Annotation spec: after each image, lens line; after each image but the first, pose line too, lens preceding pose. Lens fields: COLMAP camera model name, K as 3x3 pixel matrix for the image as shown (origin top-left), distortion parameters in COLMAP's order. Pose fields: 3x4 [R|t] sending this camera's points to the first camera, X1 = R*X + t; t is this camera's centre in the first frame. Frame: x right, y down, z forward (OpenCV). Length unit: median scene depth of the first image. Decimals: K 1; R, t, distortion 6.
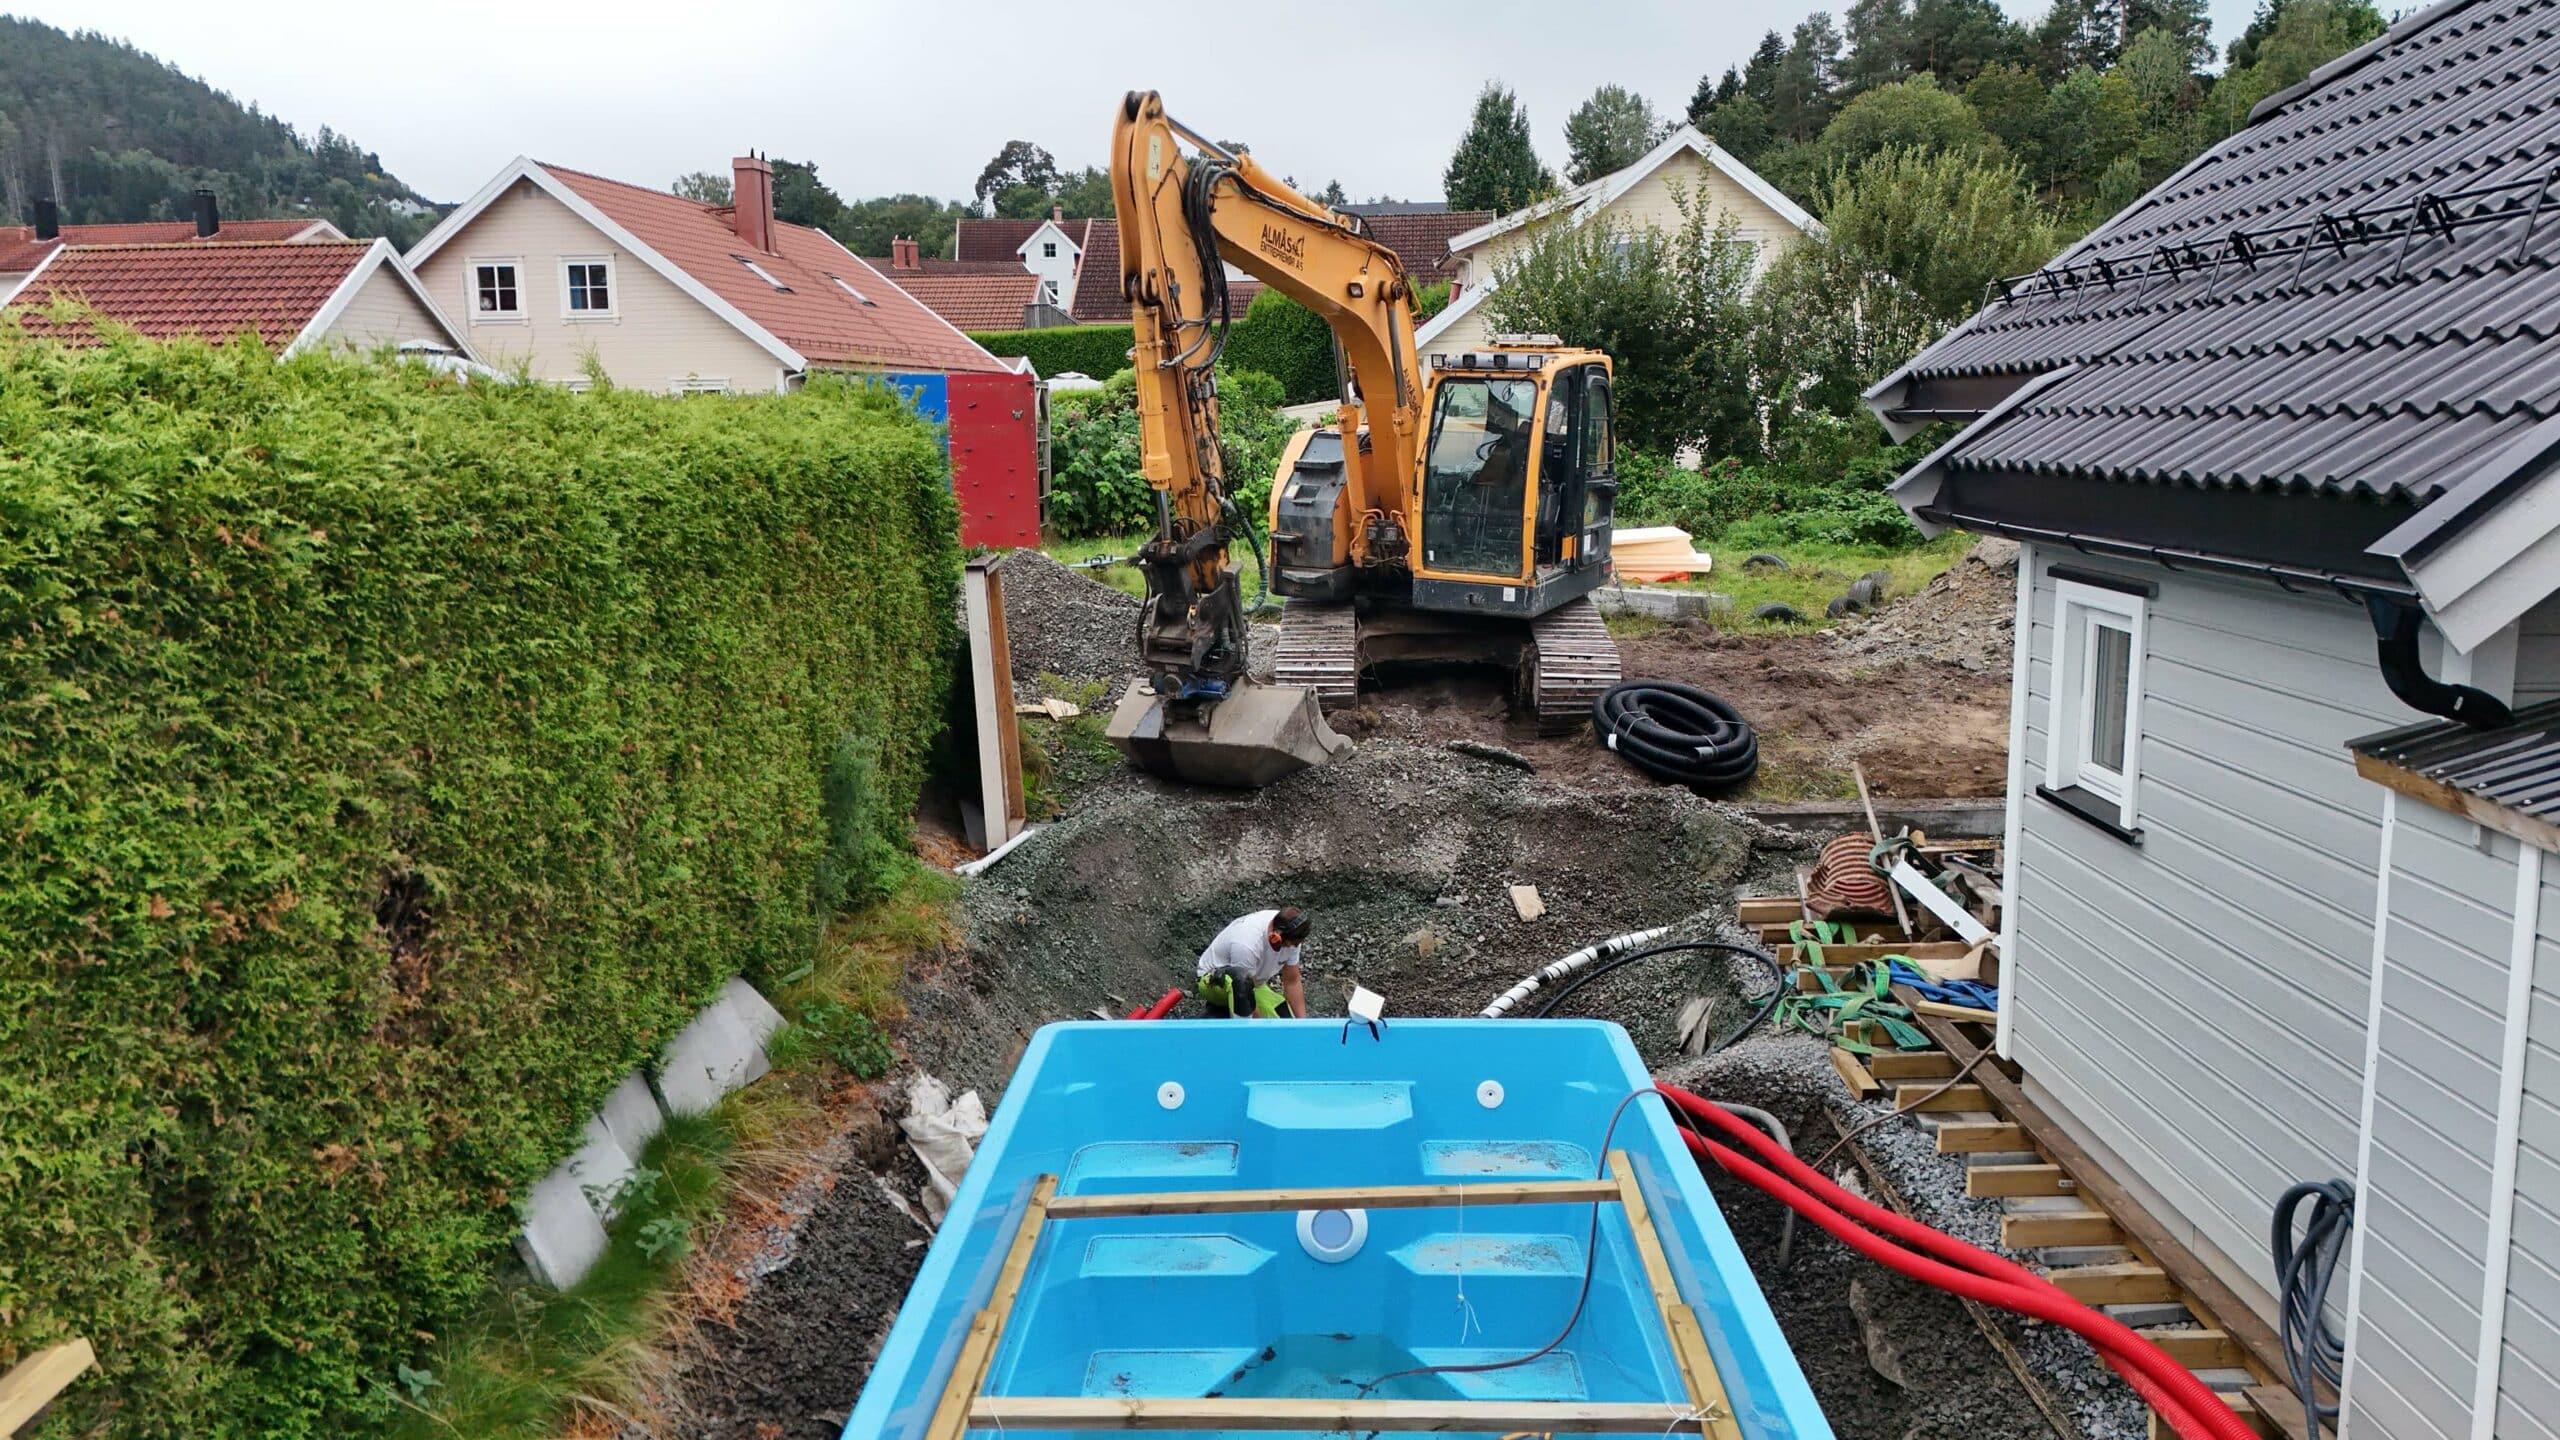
lens RADIAL K [[1961.9, 0, 1280.0], [0, 1961.9, 720.0], [0, 0, 1]] dist [-0.000209, -0.001010]
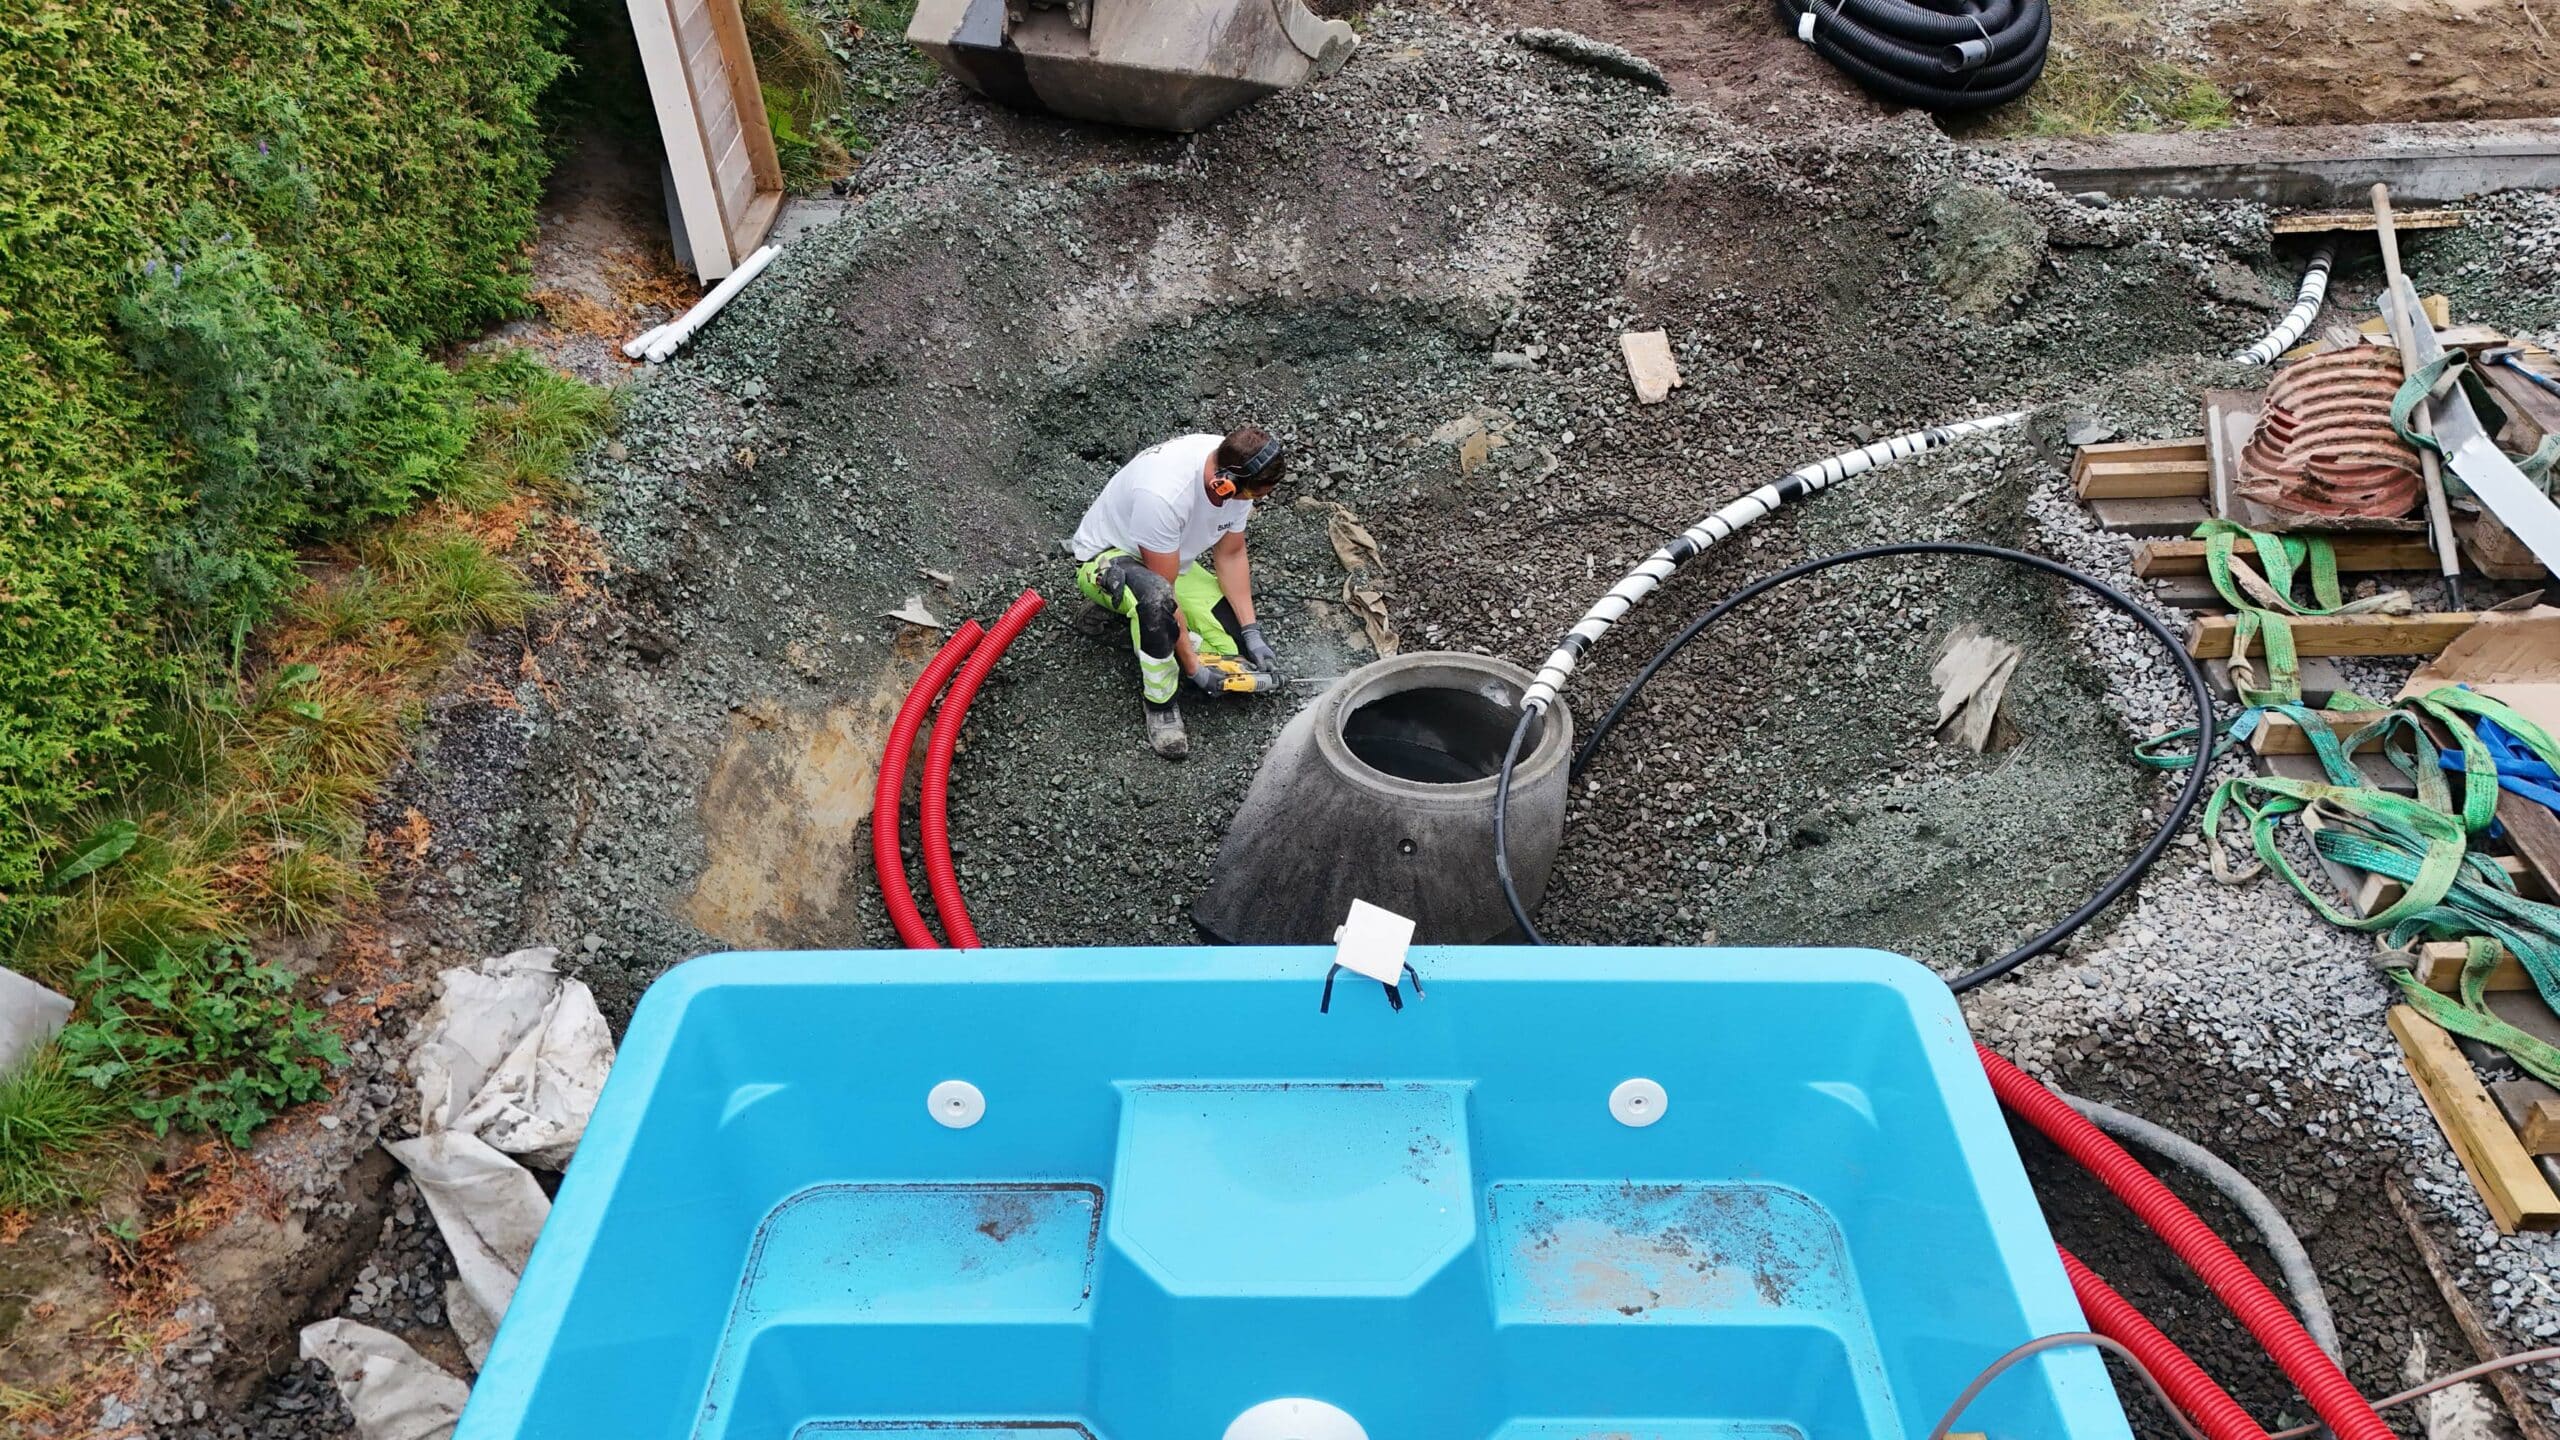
lens RADIAL K [[1830.9, 0, 1280.0], [0, 1830.9, 720.0], [0, 0, 1]] dist [0.045187, -0.043460]
pose [[0.999988, -0.004956, -0.000401, 0.016152], [0.004571, 0.884554, 0.466415, -0.066721], [-0.001956, -0.466411, 0.884566, 0.463919]]
